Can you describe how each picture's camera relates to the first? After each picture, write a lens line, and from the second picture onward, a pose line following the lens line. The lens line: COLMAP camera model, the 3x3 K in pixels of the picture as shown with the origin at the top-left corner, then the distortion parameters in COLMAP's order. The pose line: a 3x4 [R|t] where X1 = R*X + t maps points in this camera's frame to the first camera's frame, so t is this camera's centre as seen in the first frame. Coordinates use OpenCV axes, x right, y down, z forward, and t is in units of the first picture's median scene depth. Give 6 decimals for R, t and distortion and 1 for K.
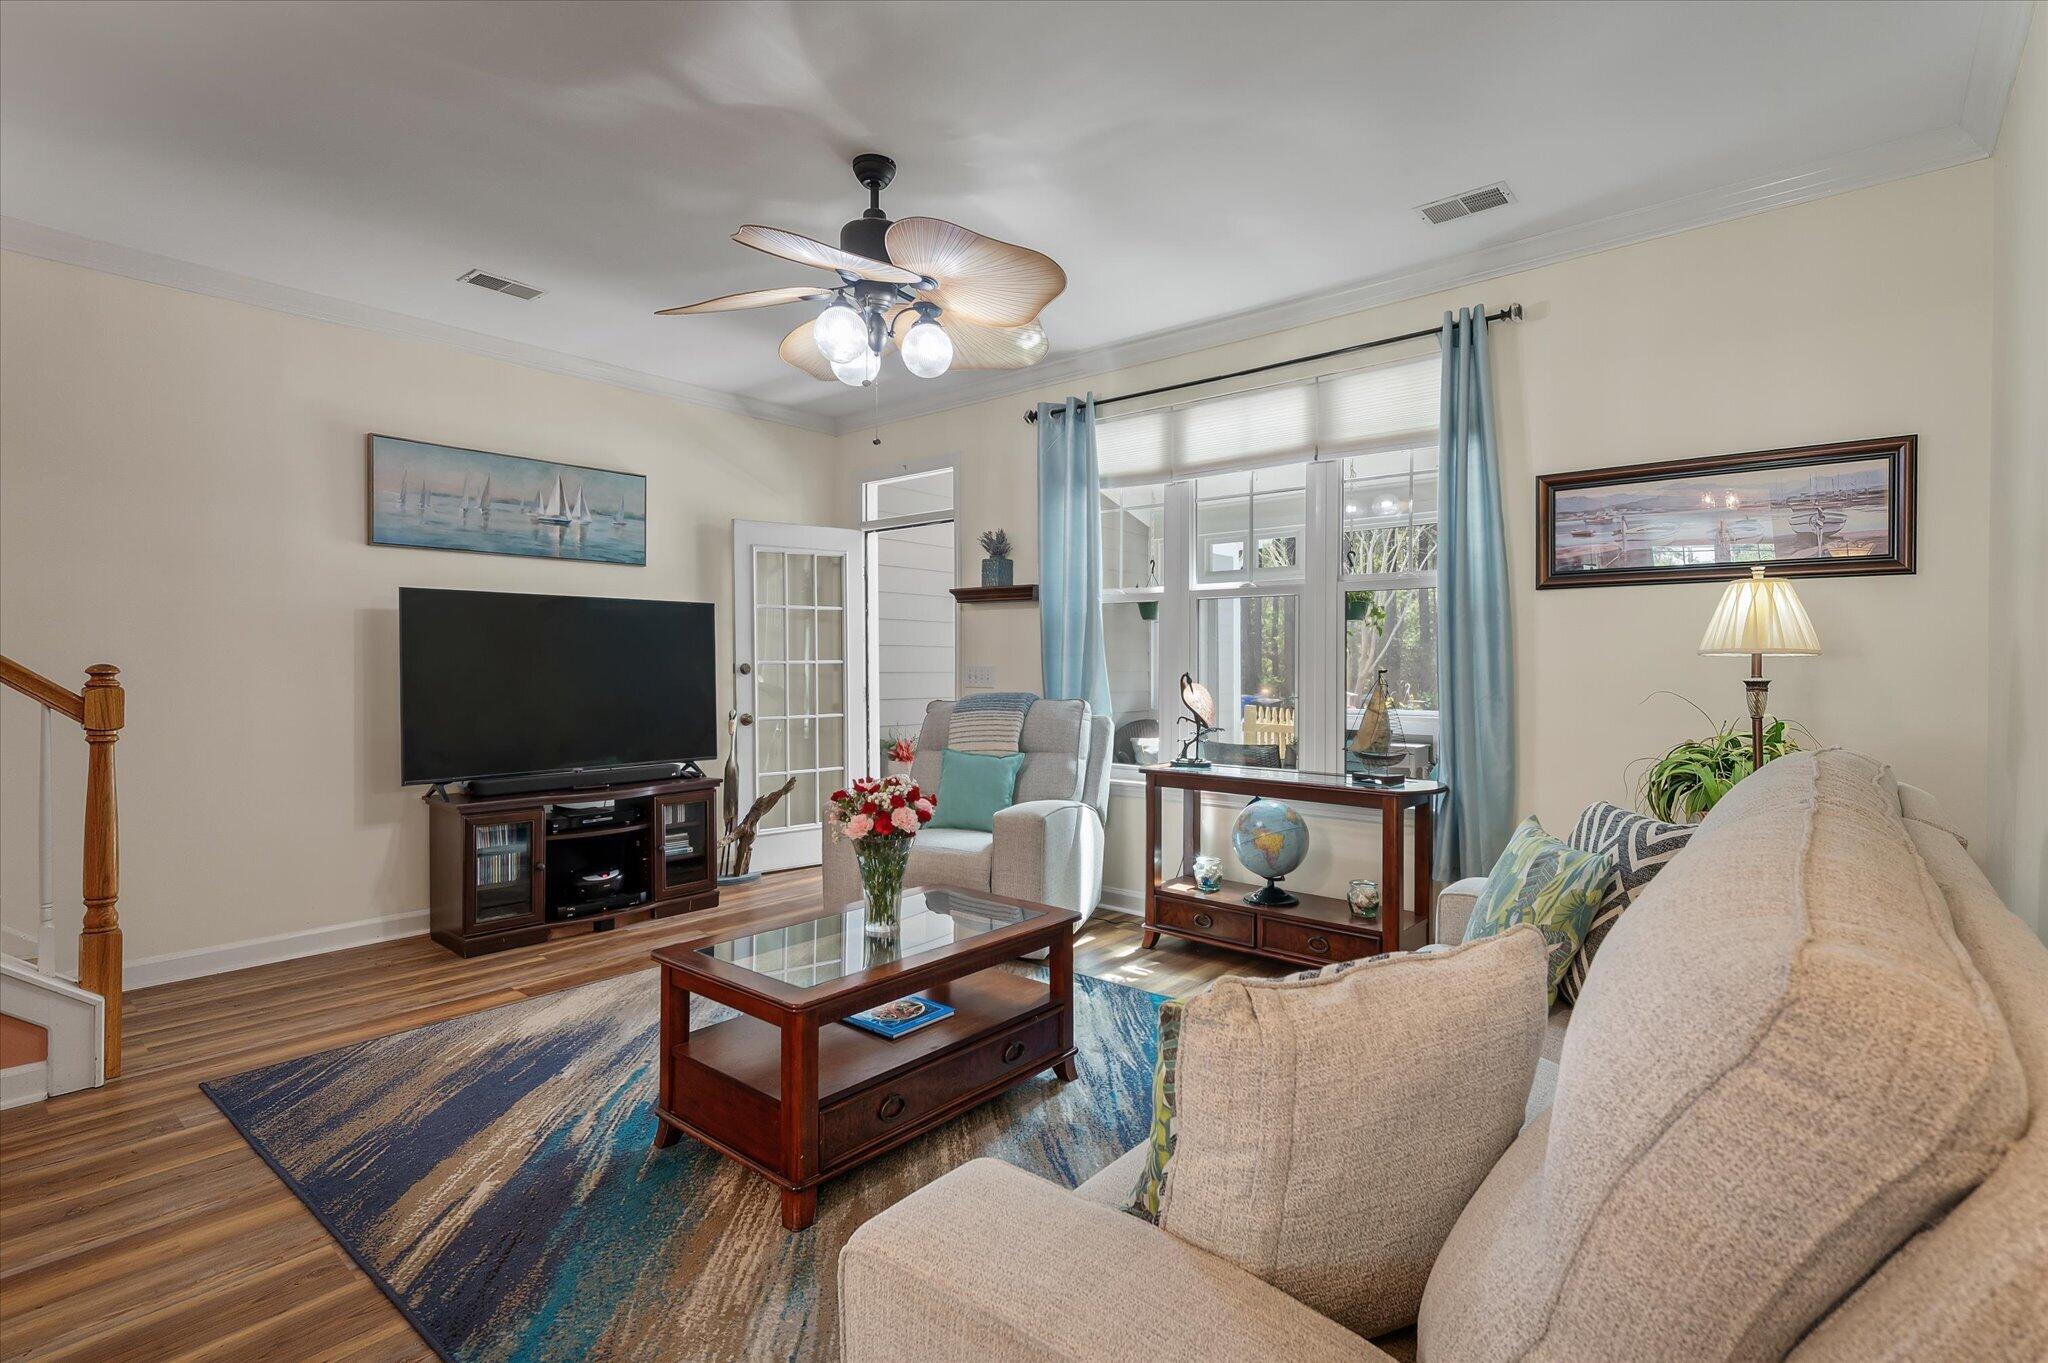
lens RADIAL K [[959.6, 0, 1046.0], [0, 959.6, 670.9], [0, 0, 1]] dist [0.002491, 0.000782]
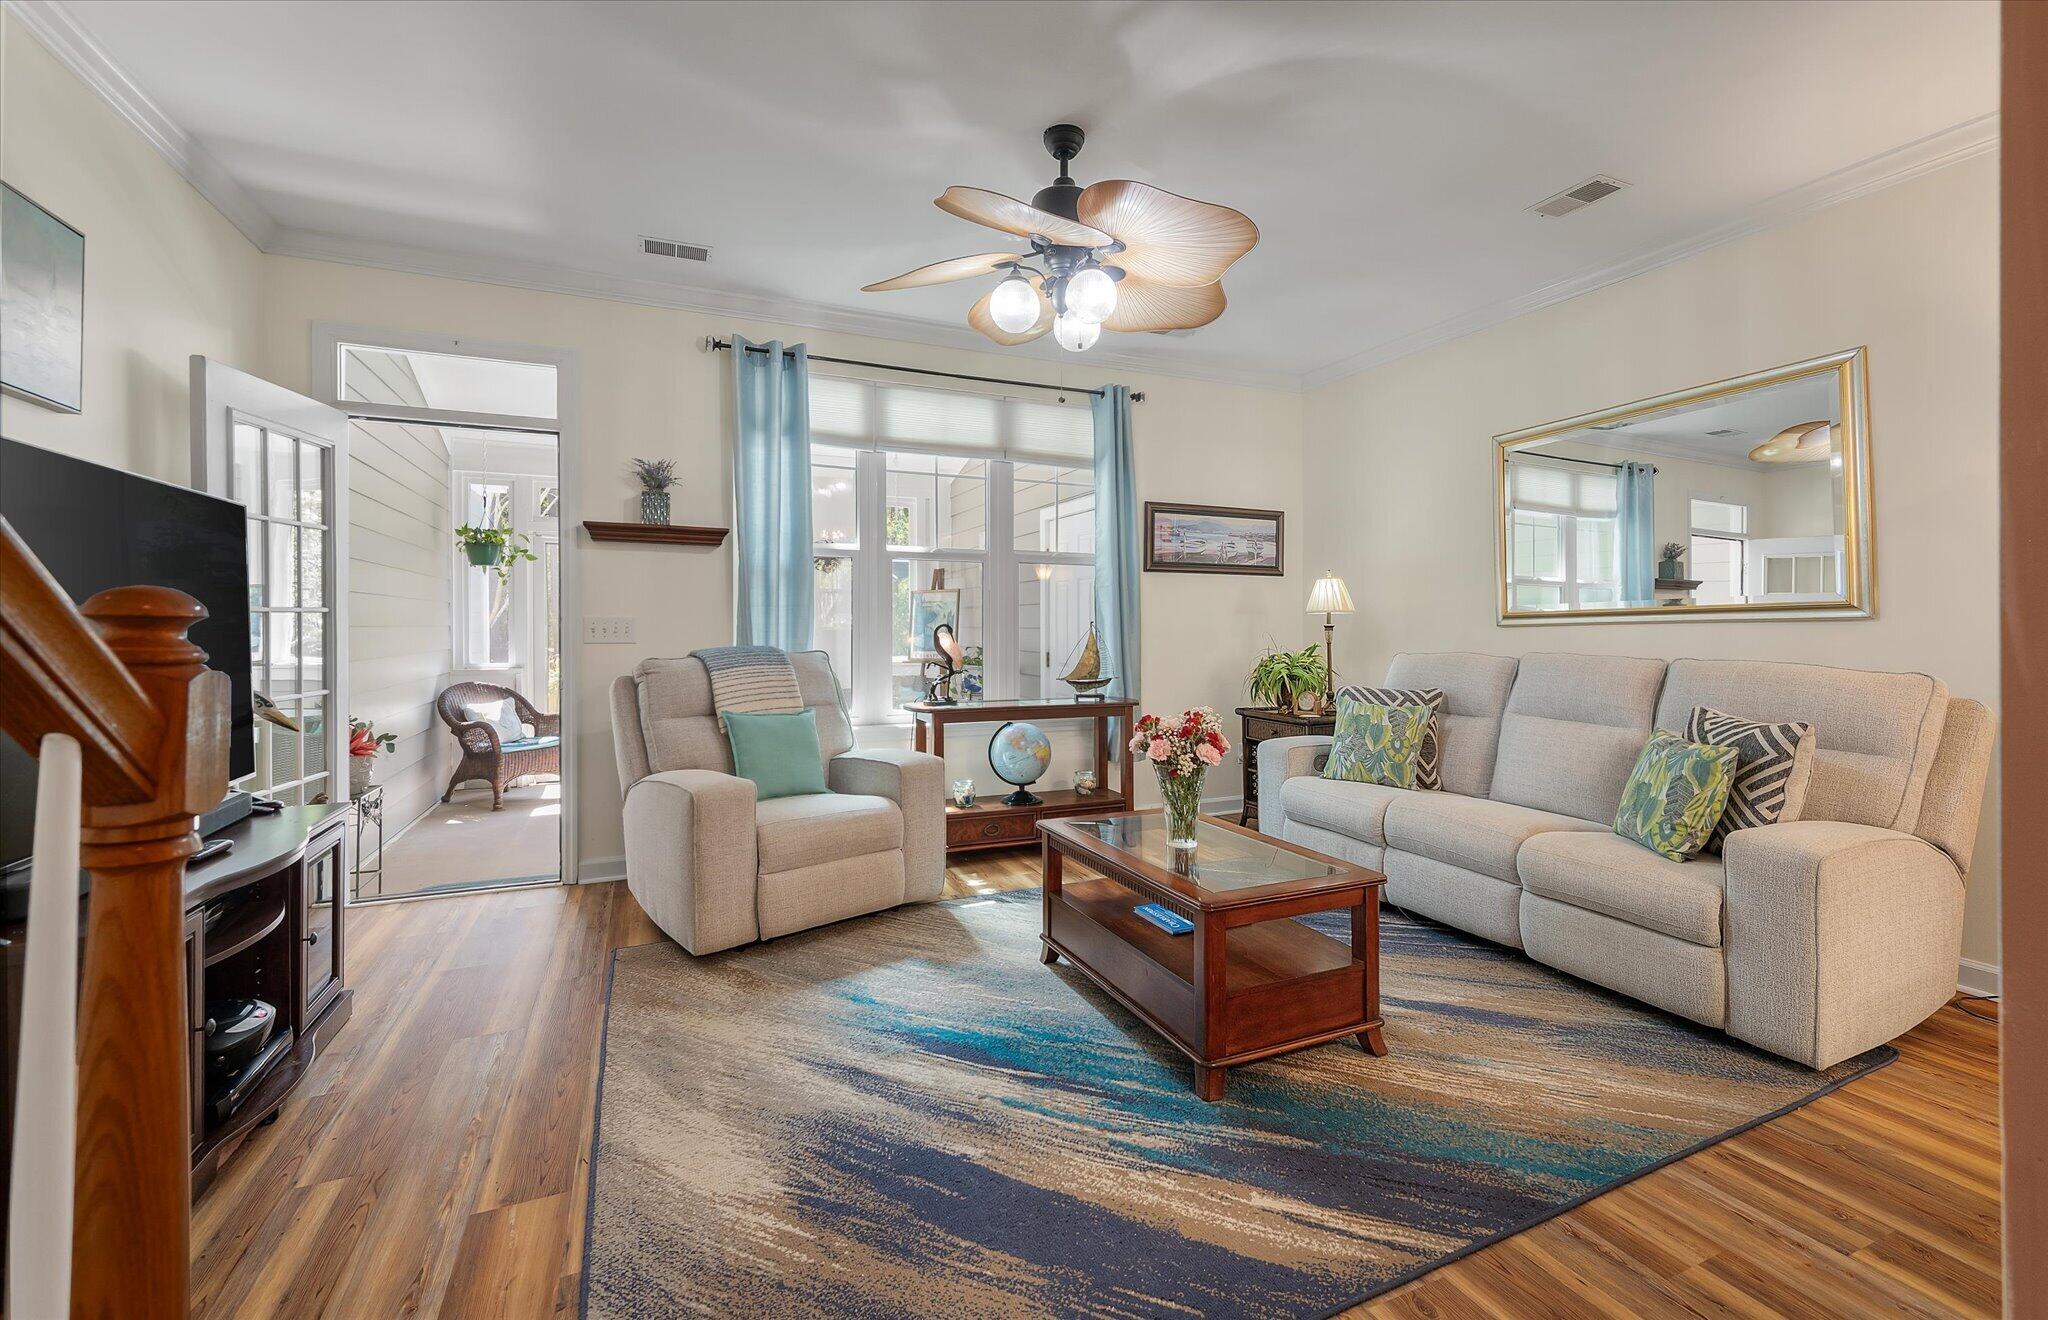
lens RADIAL K [[848.6, 0, 1052.4], [0, 848.6, 616.0], [0, 0, 1]] dist [-0.003204, 0.000104]
pose [[0.447164, 0.008747, 0.894409, -0.811410], [0.006270, 0.999897, -0.012913, 0.007567], [-0.894430, 0.011382, 0.447063, 0.488863]]
